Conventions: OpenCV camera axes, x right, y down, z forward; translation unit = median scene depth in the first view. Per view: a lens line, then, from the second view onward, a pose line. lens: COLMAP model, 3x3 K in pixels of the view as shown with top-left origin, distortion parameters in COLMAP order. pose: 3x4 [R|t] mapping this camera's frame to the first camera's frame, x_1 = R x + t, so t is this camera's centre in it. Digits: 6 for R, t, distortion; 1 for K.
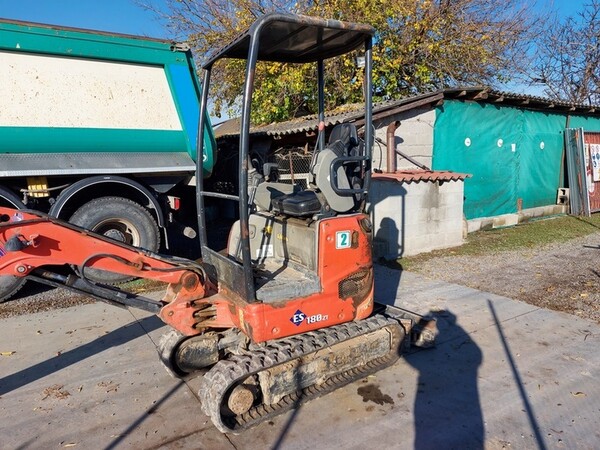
lens RADIAL K [[426.8, 0, 300.0], [0, 426.8, 225.0], [0, 0, 1]] dist [0.111709, -0.121654]
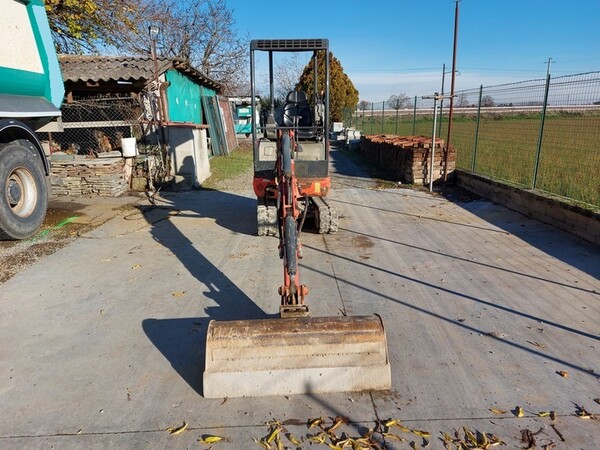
lens RADIAL K [[426.8, 0, 300.0], [0, 426.8, 225.0], [0, 0, 1]] dist [0.111709, -0.121654]
pose [[0.509634, -0.190694, 0.838993, -0.909122], [0.116536, 0.981442, 0.152283, 0.034031], [-0.852462, 0.020165, 0.522400, -0.001532]]
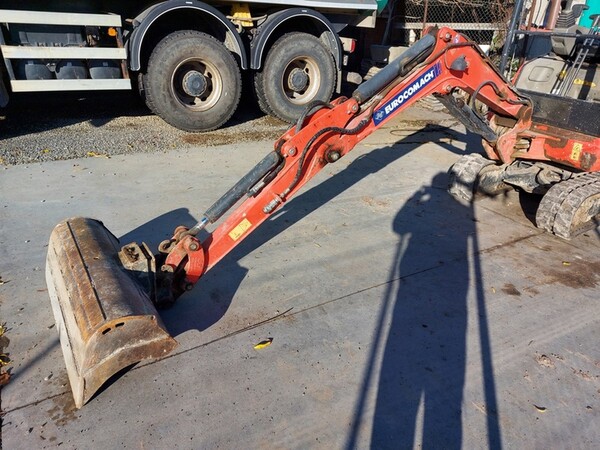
lens RADIAL K [[426.8, 0, 300.0], [0, 426.8, 225.0], [0, 0, 1]] dist [0.111709, -0.121654]
pose [[0.996601, 0.081293, 0.013305, -0.408201], [-0.081478, 0.949060, 0.304379, 0.050940], [0.012117, -0.304428, 0.952458, -0.087466]]
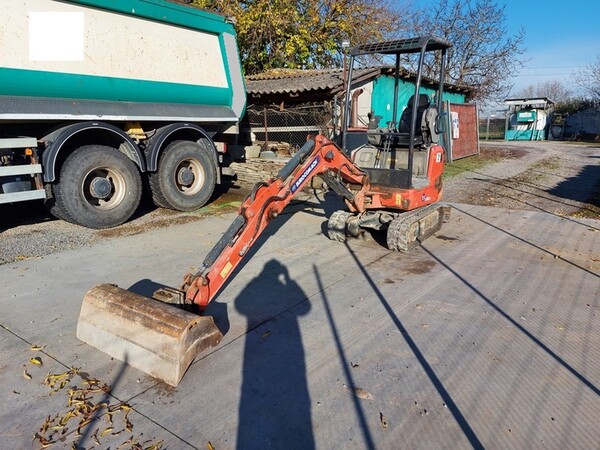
lens RADIAL K [[426.8, 0, 300.0], [0, 426.8, 225.0], [0, 0, 1]] dist [0.111709, -0.121654]
pose [[0.933148, -0.055269, 0.355219, -0.569276], [0.023323, 0.995337, 0.093596, 0.067235], [-0.358736, -0.079054, 0.930086, -0.286652]]
